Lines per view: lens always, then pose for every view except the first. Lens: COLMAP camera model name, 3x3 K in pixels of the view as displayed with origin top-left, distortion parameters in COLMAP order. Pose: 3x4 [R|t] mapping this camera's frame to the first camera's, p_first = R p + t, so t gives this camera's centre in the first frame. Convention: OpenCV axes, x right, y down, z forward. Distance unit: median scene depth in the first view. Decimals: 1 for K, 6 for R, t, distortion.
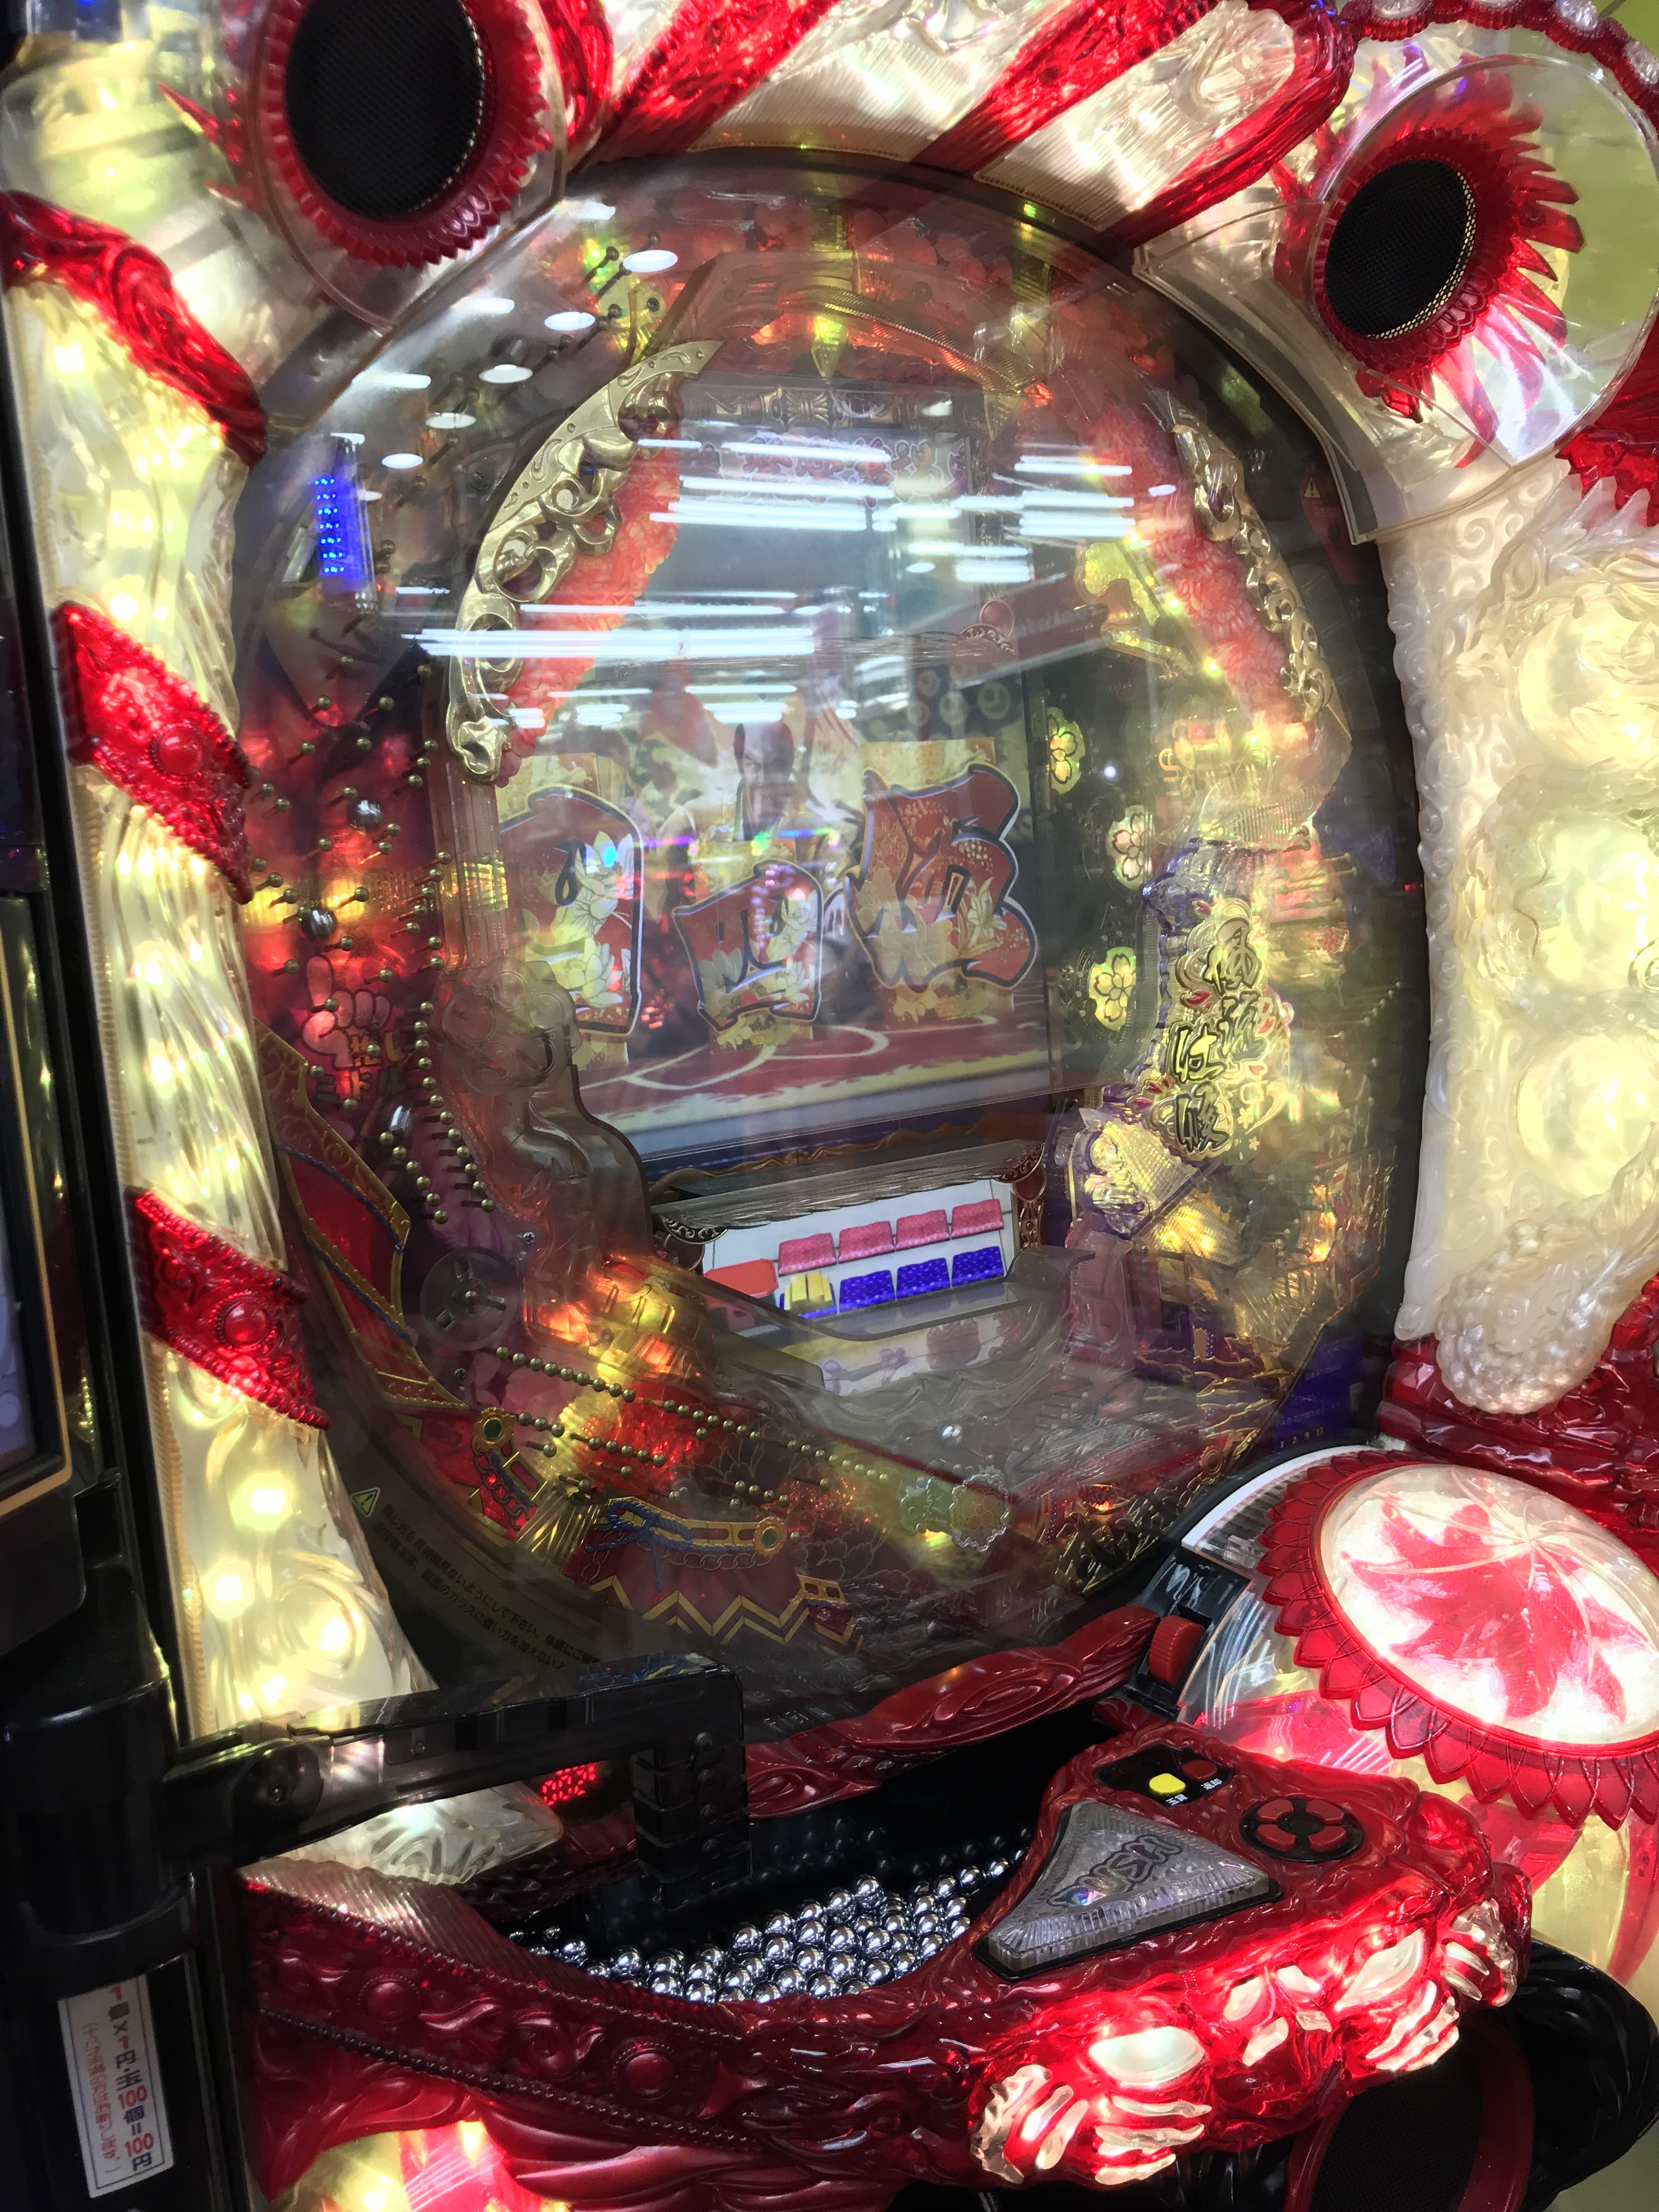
lens RADIAL K [[1841.3, 0, 829.5], [0, 1841.3, 1106.0], [0, 0, 1]] dist [-0.002963, 0.003057]
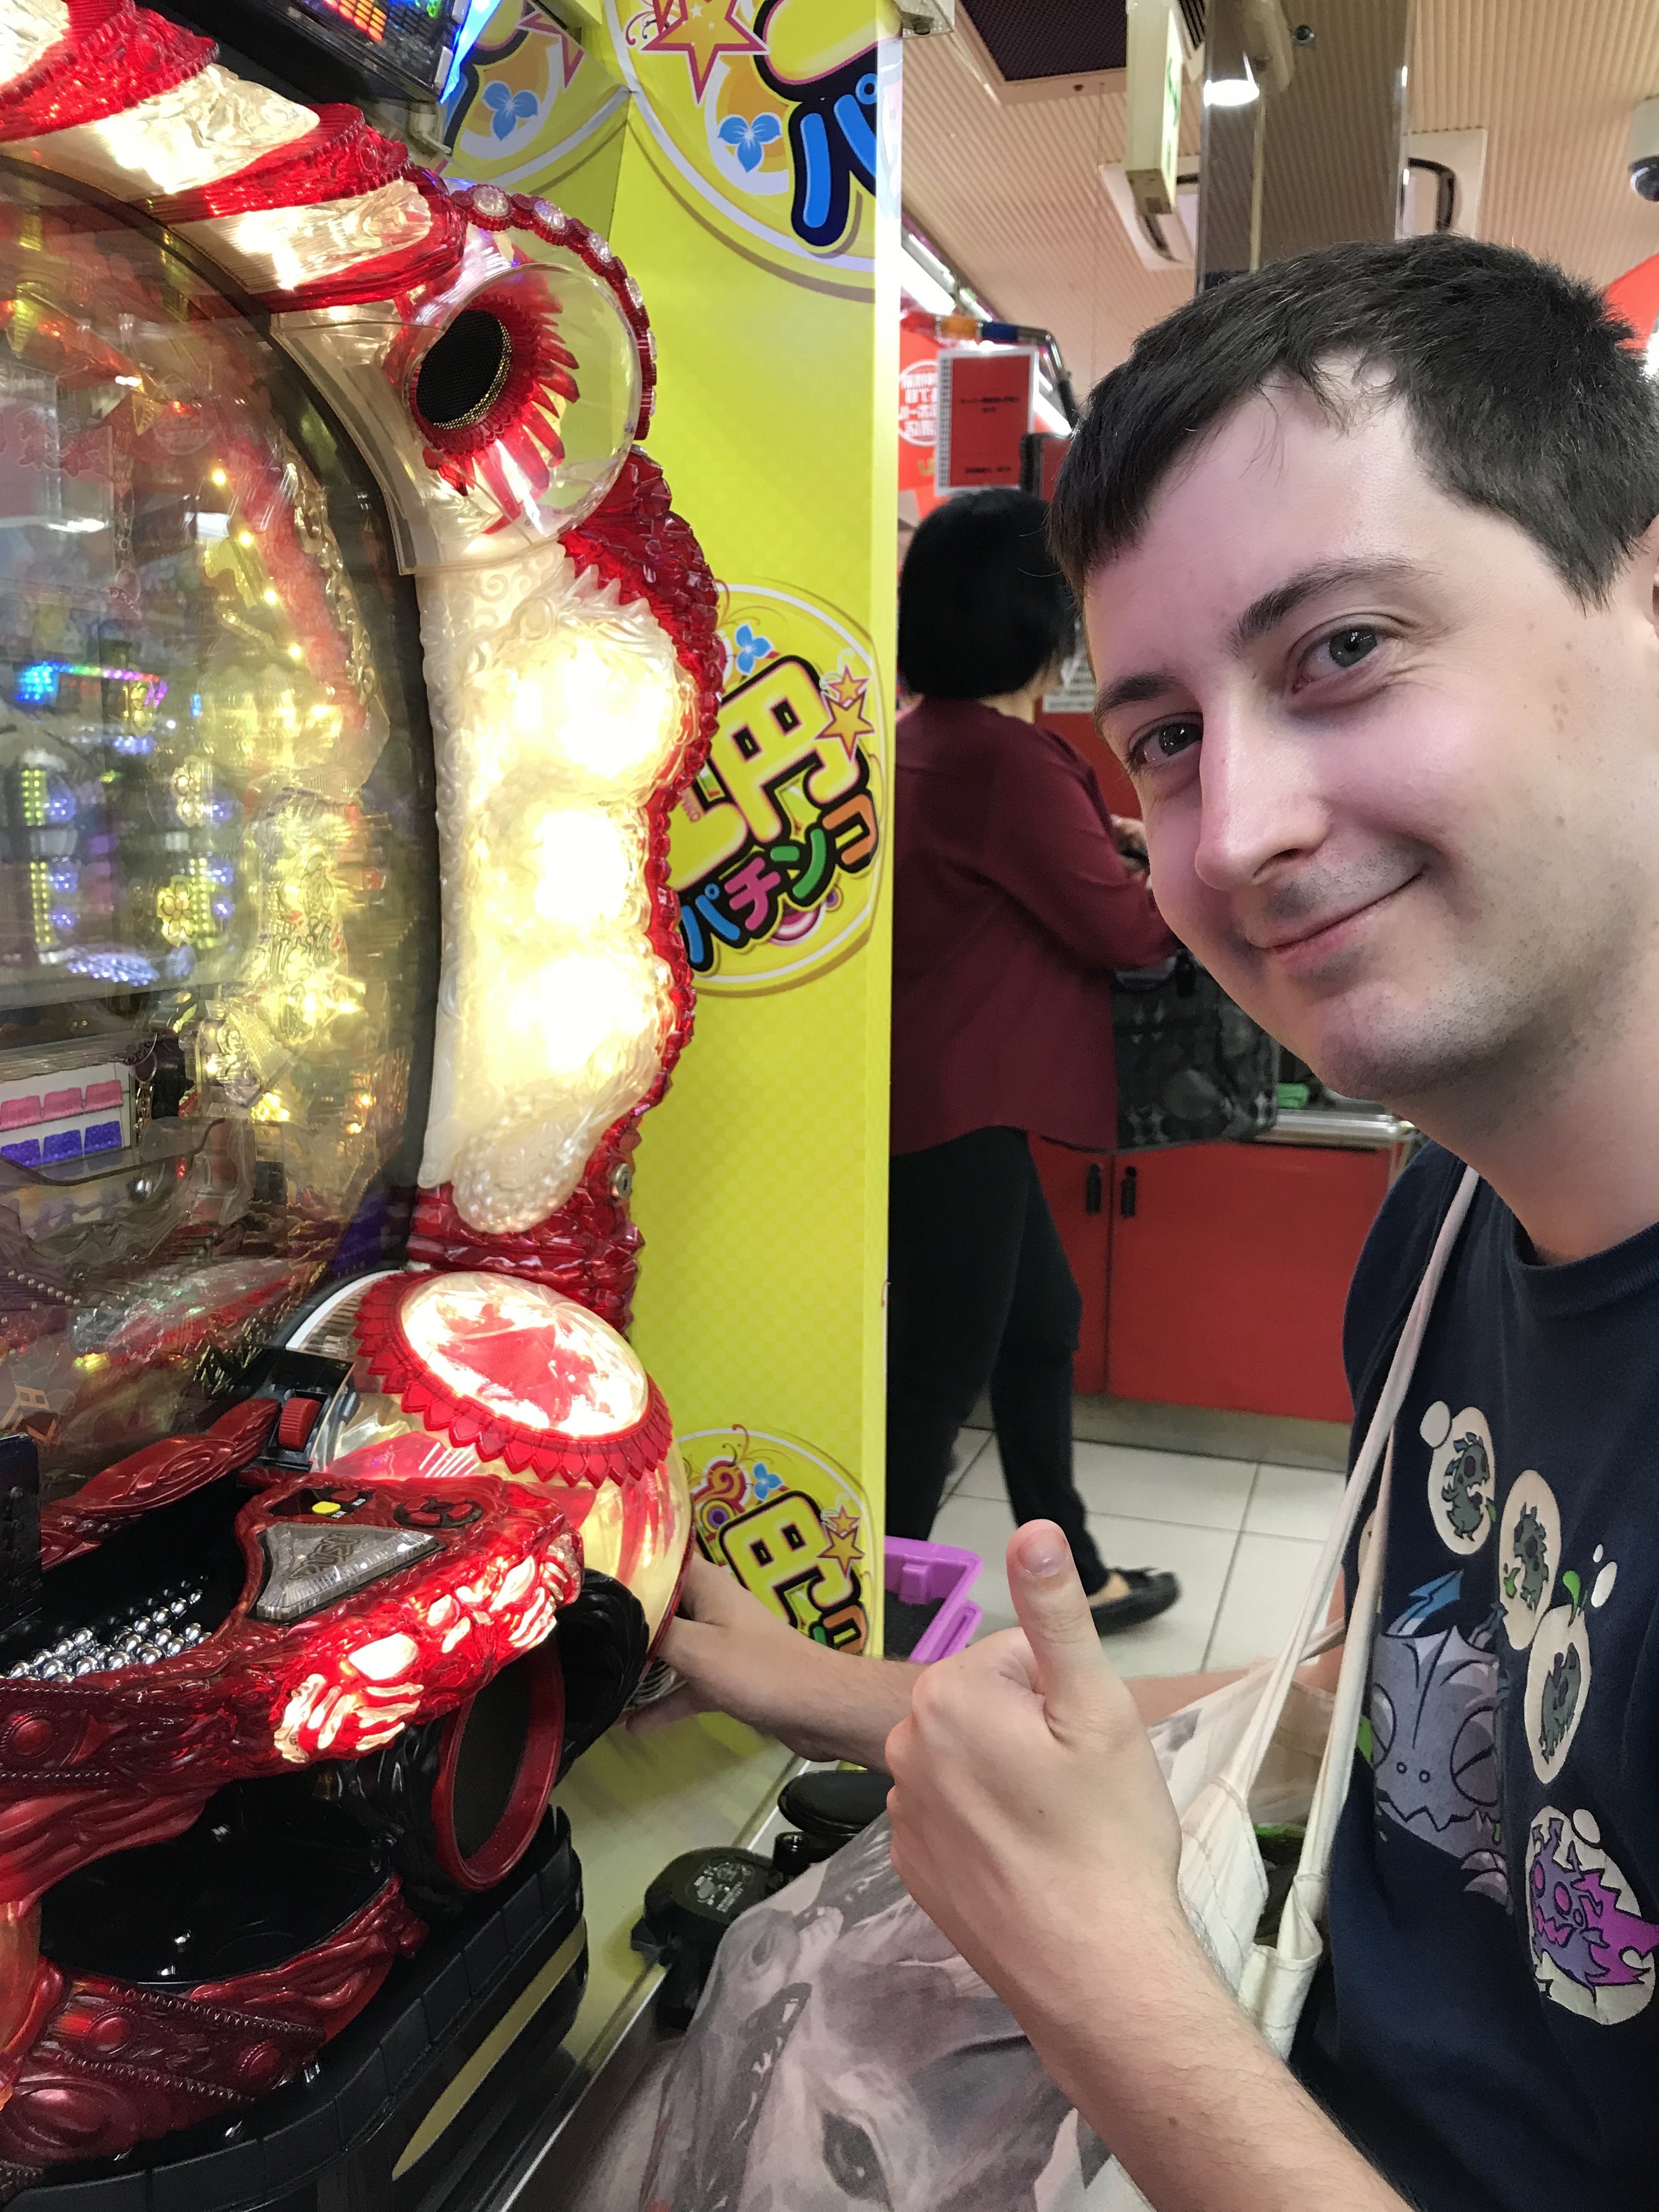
lens RADIAL K [[1769.4, 0, 829.5], [0, 1769.4, 1106.0], [0, 0, 1]] dist [0.030277, 0.000789]
pose [[0.779235, -0.016489, 0.626514, -0.289807], [0.004273, 0.999770, 0.020999, 0.048942], [-0.626717, -0.013686, 0.779127, -0.188349]]
